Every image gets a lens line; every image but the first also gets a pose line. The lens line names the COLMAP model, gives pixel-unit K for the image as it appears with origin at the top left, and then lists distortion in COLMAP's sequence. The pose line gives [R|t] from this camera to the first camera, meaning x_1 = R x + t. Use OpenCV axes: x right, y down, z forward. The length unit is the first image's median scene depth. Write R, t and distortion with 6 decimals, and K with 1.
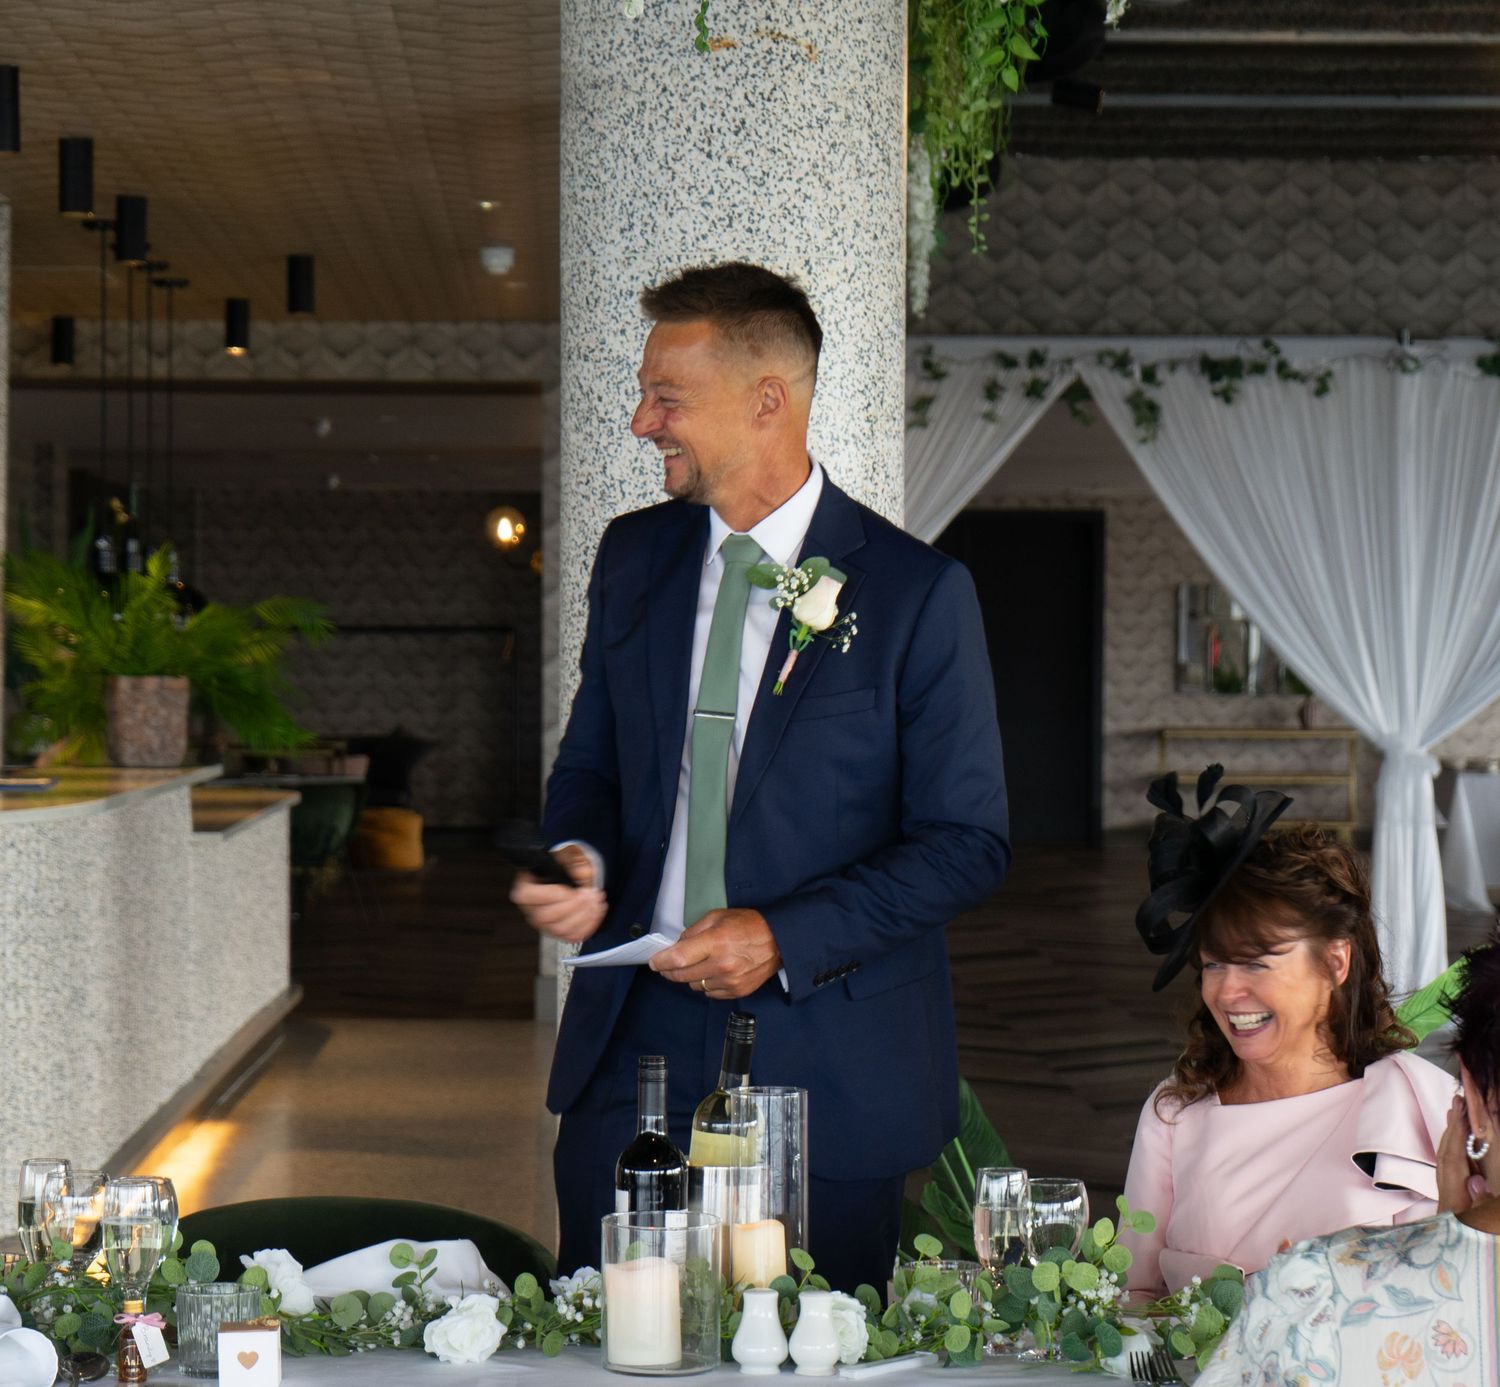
lens RADIAL K [[4599.5, 0, 802.8], [0, 4599.5, 779.9], [0, 0, 1]] dist [0.064927, 0.000000]
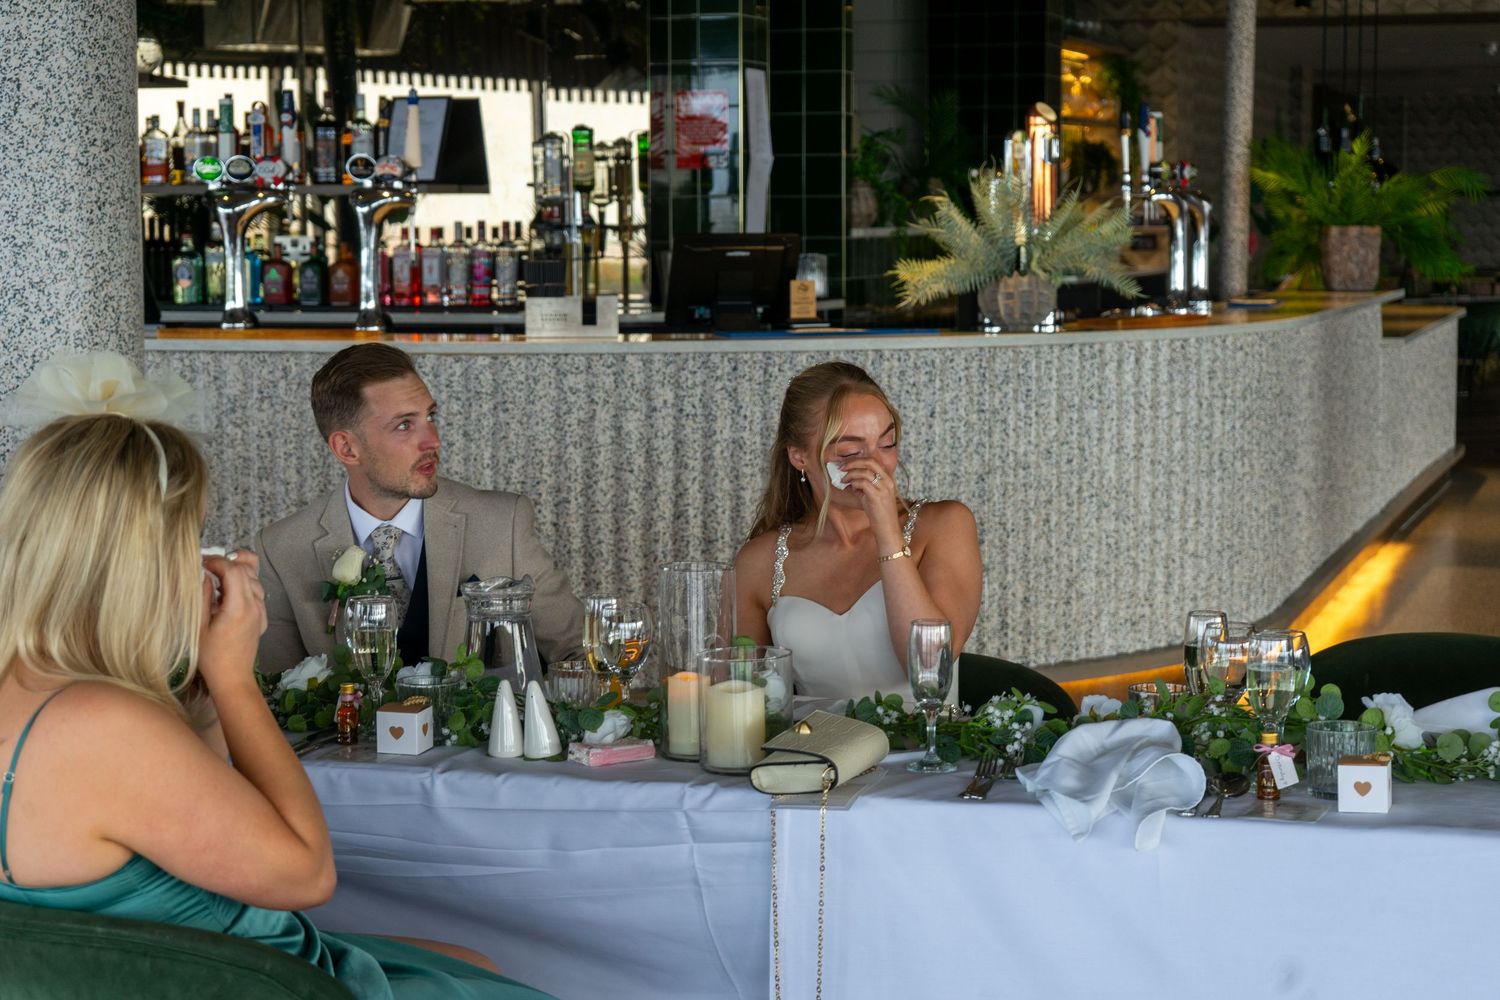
lens RADIAL K [[3016.2, 0, 762.2], [0, 3016.2, 518.7], [0, 0, 1]] dist [0.042866, 0.000000]
pose [[0.942251, 0.026052, -0.333894, -0.004061], [-0.001588, 0.997306, 0.073334, -0.001657], [0.334905, -0.068568, 0.939754, 0.140146]]
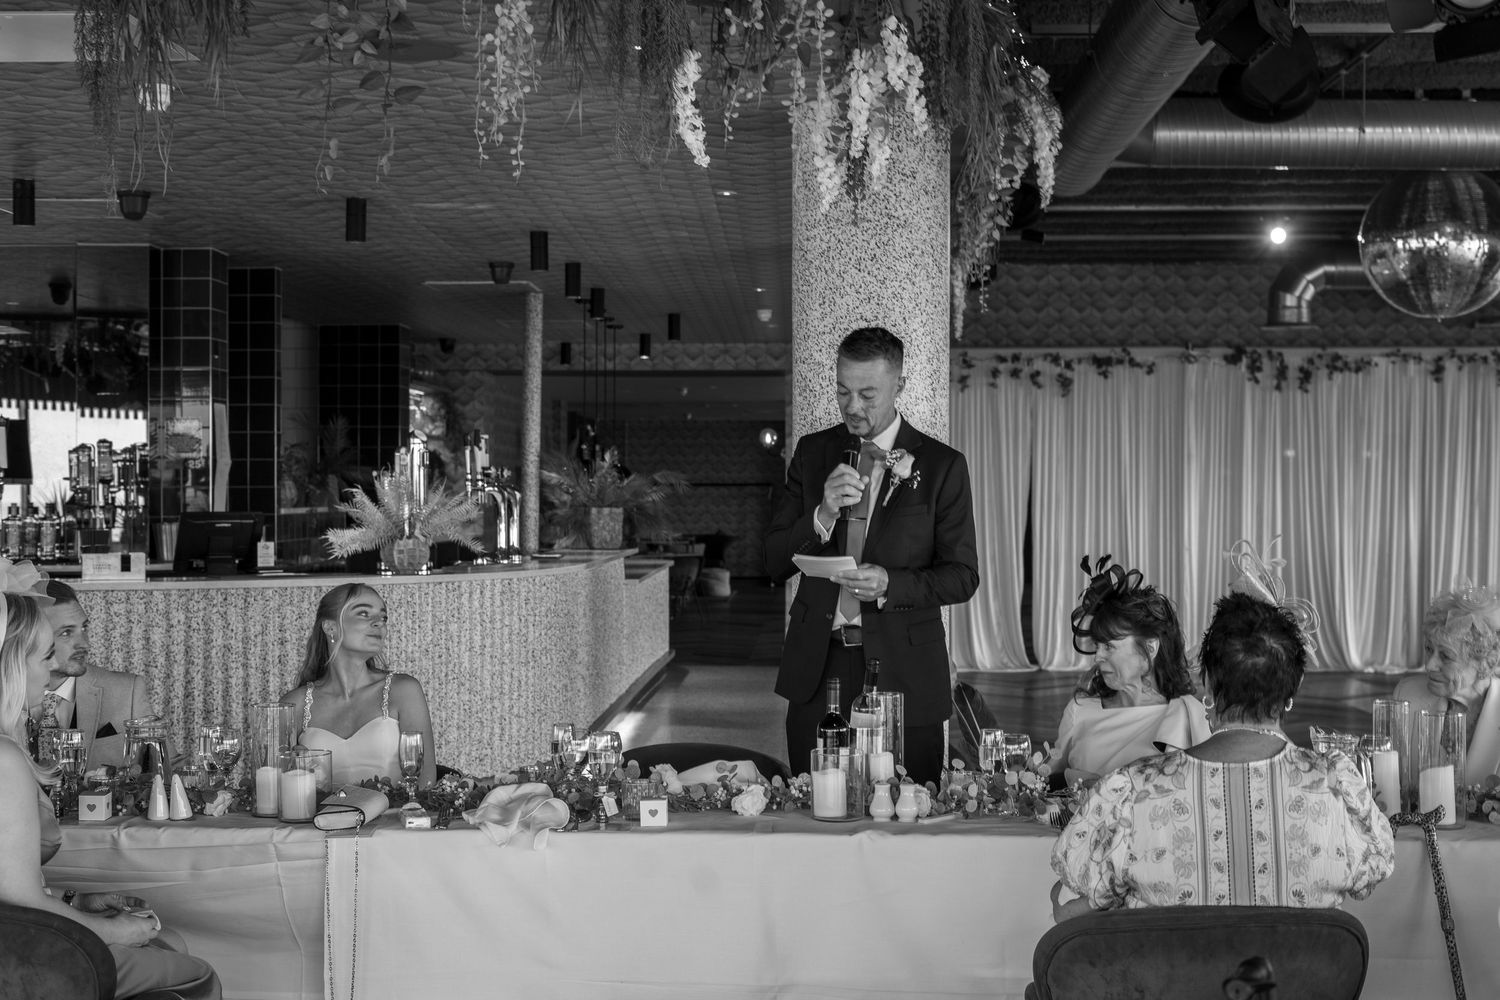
lens RADIAL K [[2167.7, 0, 758.4], [0, 2167.7, 509.6], [0, 0, 1]] dist [-0.019791, 0.000000]
pose [[0.997576, -0.003583, -0.069493, 0.002994], [0.002135, 0.999779, -0.020898, 0.000321], [0.069552, 0.020699, 0.997364, -0.034287]]
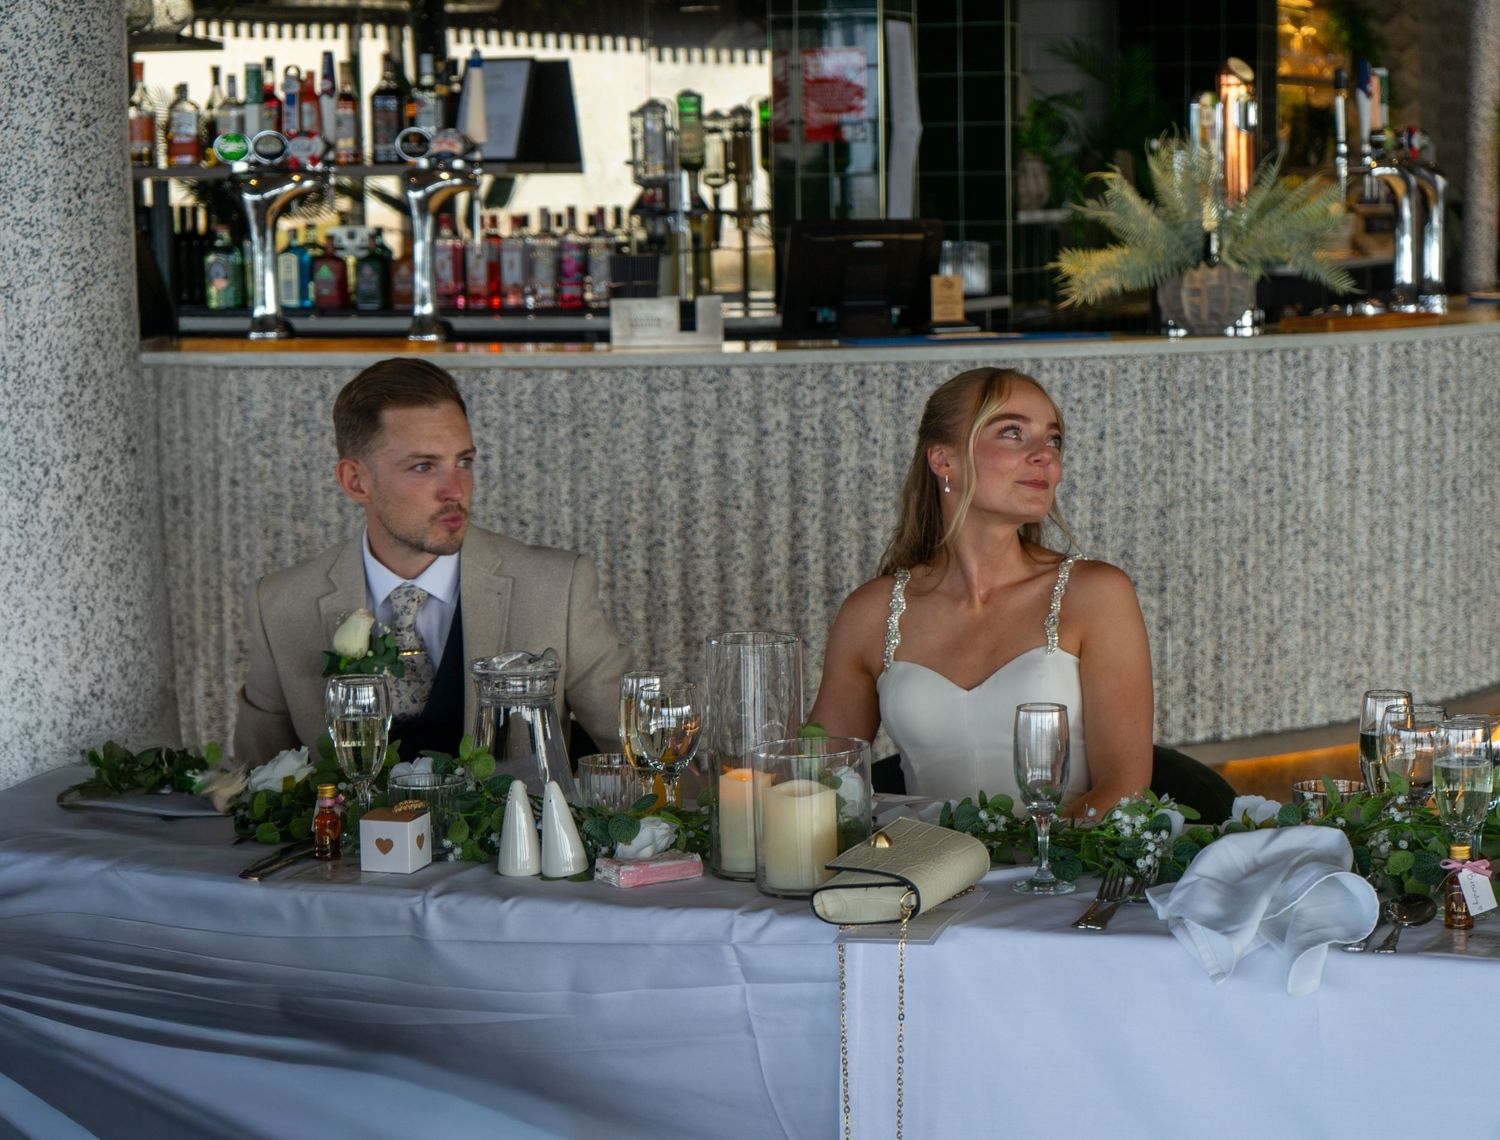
lens RADIAL K [[3521.9, 0, 895.7], [0, 3521.9, 596.1], [0, 0, 1]] dist [0.051918, 0.000000]
pose [[0.936649, 0.024164, -0.349435, 0.001779], [0.006532, 0.996239, 0.086399, -0.003468], [0.350208, -0.083208, 0.932969, 0.180643]]
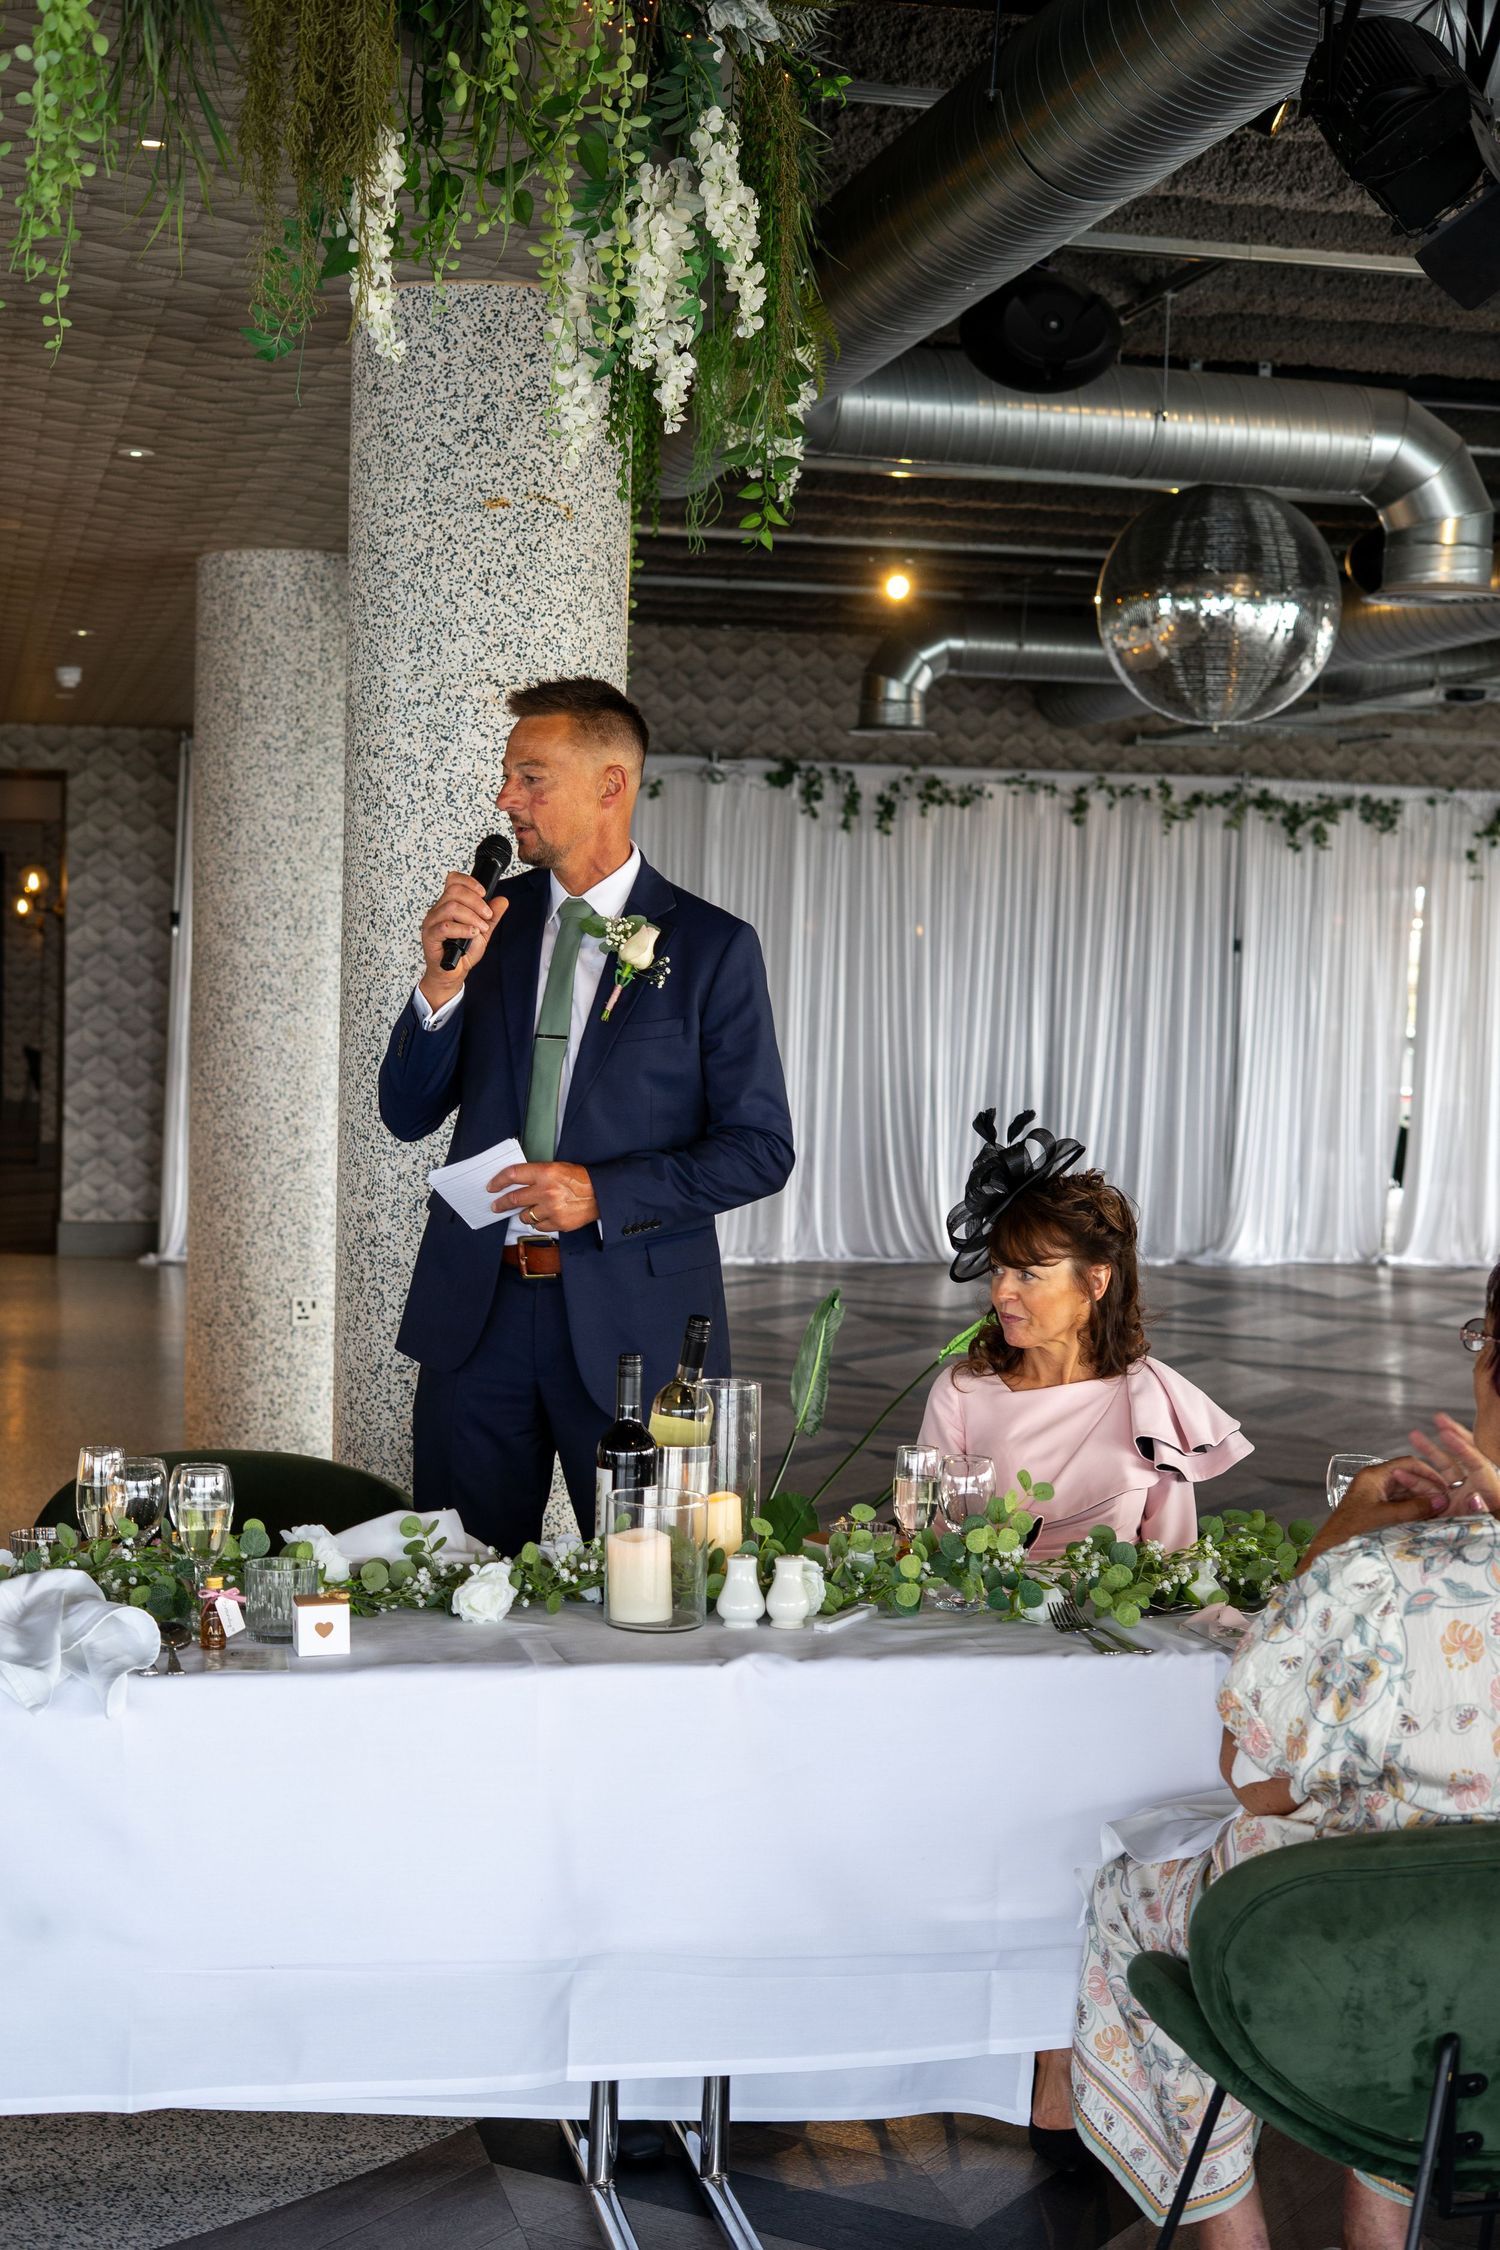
lens RADIAL K [[3251.6, 0, 752.0], [0, 3251.6, 1120.3], [0, 0, 1]] dist [-0.019791, 0.000000]
pose [[0.980912, 0.008572, 0.194265, -0.117094], [-0.011858, 0.999805, 0.015761, -0.009278], [-0.194092, -0.017764, 0.980823, 0.131253]]
